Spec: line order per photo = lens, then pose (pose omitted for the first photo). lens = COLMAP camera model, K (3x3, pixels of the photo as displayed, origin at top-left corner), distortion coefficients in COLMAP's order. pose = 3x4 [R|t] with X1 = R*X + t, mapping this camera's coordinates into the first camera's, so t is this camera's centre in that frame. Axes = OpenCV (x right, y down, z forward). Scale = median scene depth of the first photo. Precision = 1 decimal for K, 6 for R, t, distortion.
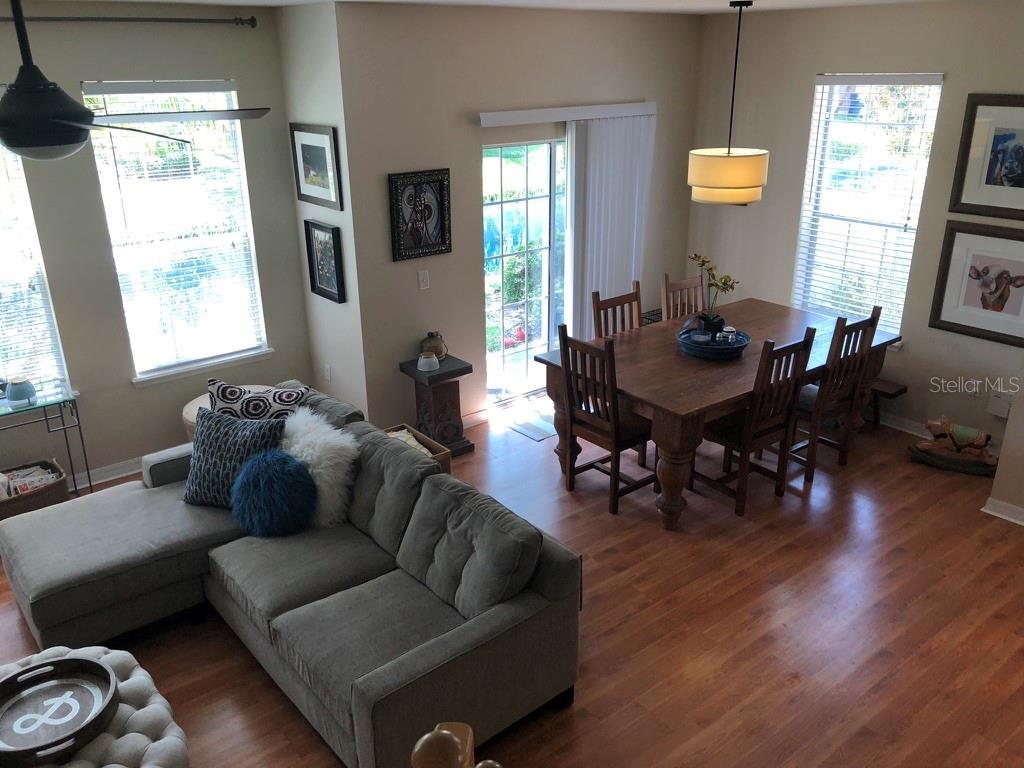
lens RADIAL K [[829.5, 0, 504.9], [0, 829.5, 376.0], [0, 0, 1]] dist [0.050374, -0.076086]
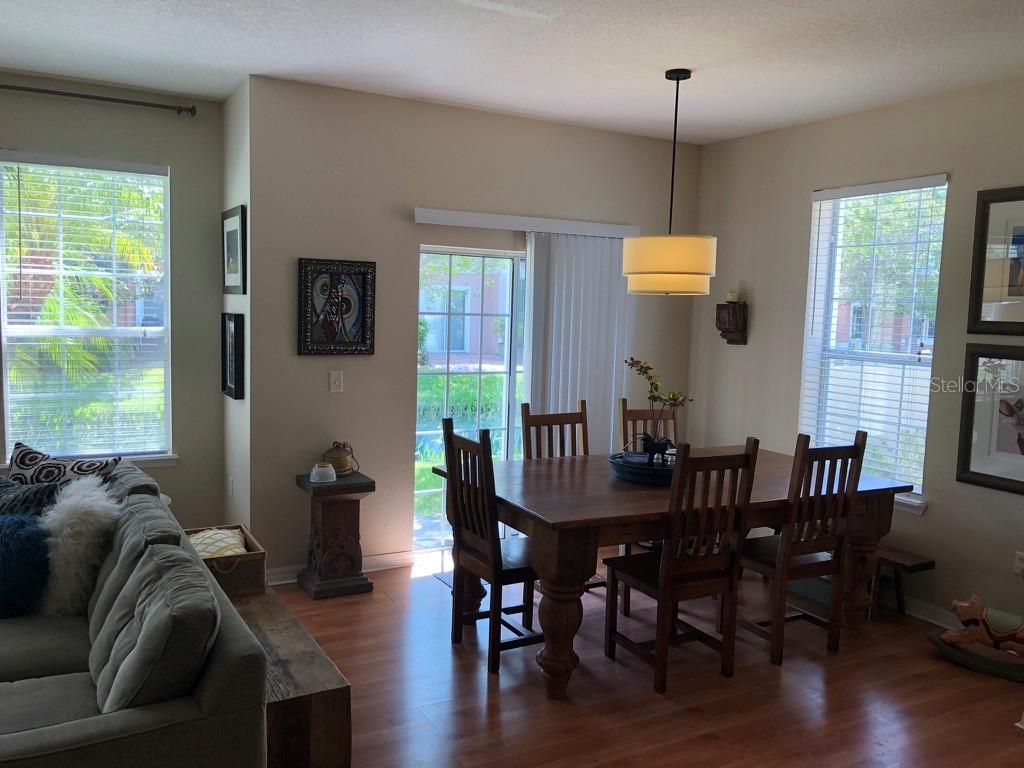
lens RADIAL K [[829.5, 0, 504.9], [0, 829.5, 376.0], [0, 0, 1]] dist [0.050374, -0.076086]
pose [[0.986268, 0.054944, -0.155747, 0.220942], [-0.095086, 0.959968, -0.263477, 0.095679], [0.135036, 0.274668, 0.952010, 0.189935]]
